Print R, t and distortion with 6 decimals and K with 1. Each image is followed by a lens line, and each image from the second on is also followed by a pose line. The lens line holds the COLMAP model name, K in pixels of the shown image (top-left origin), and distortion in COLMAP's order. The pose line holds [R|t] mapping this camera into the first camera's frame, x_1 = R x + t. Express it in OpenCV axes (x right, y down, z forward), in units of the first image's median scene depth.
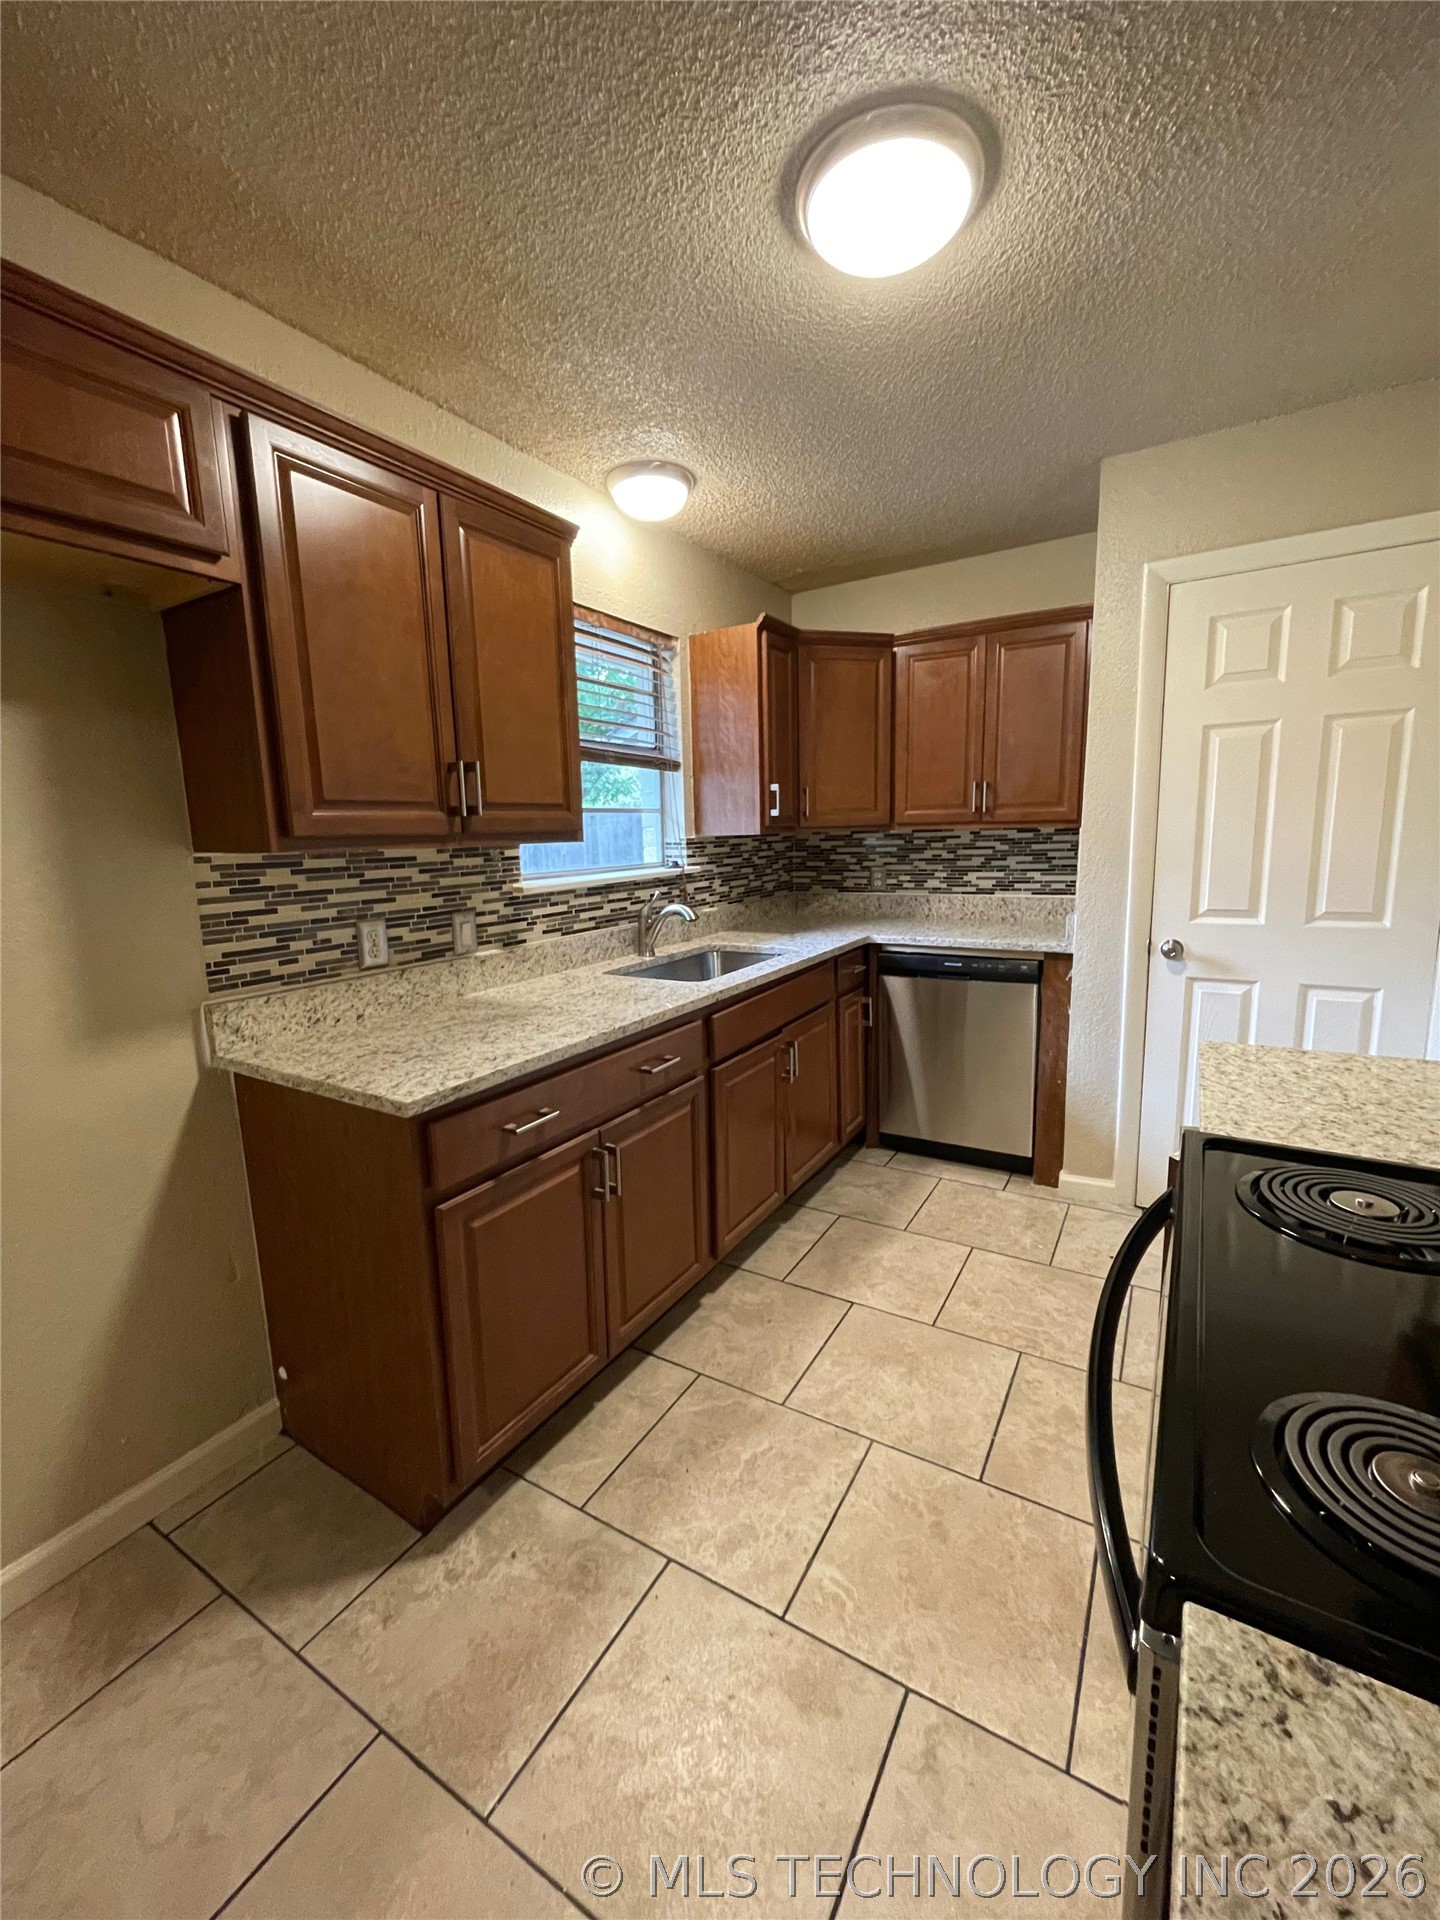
lens RADIAL K [[776.7, 0, 721.6], [0, 776.7, 959.5], [0, 0, 1]] dist [-0.001737, -0.000686]
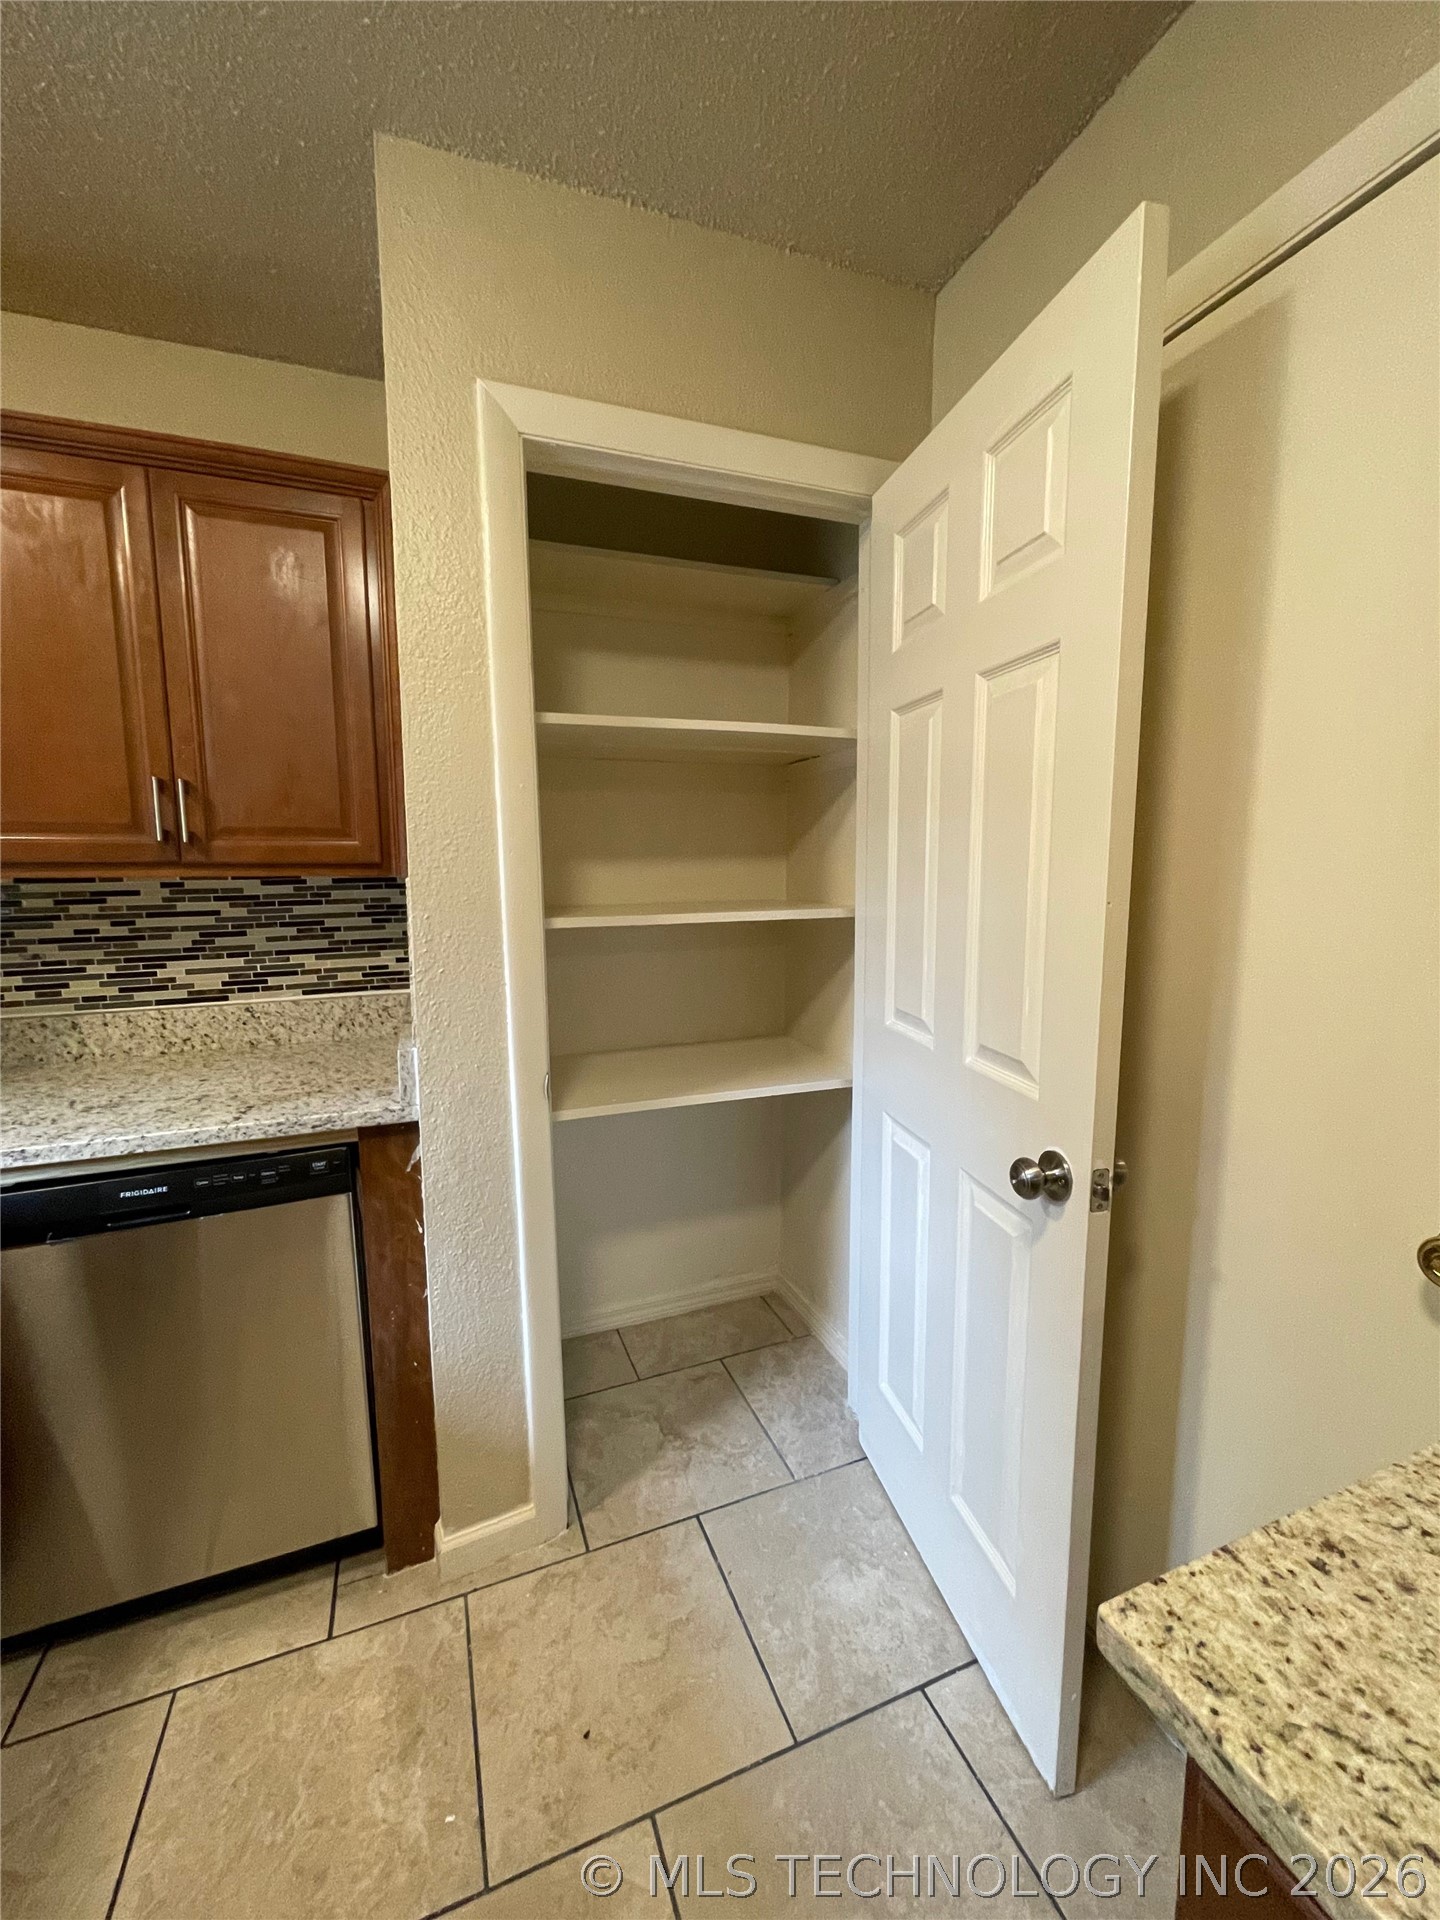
lens RADIAL K [[776.7, 0, 720.6], [0, 776.7, 962.1], [0, 0, 1]] dist [-0.001737, -0.000686]
pose [[0.612906, -0.076475, 0.786446, 0.175341], [0.120859, 0.992667, 0.002339, -0.086531], [-0.780858, 0.093615, 0.617654, 0.502188]]
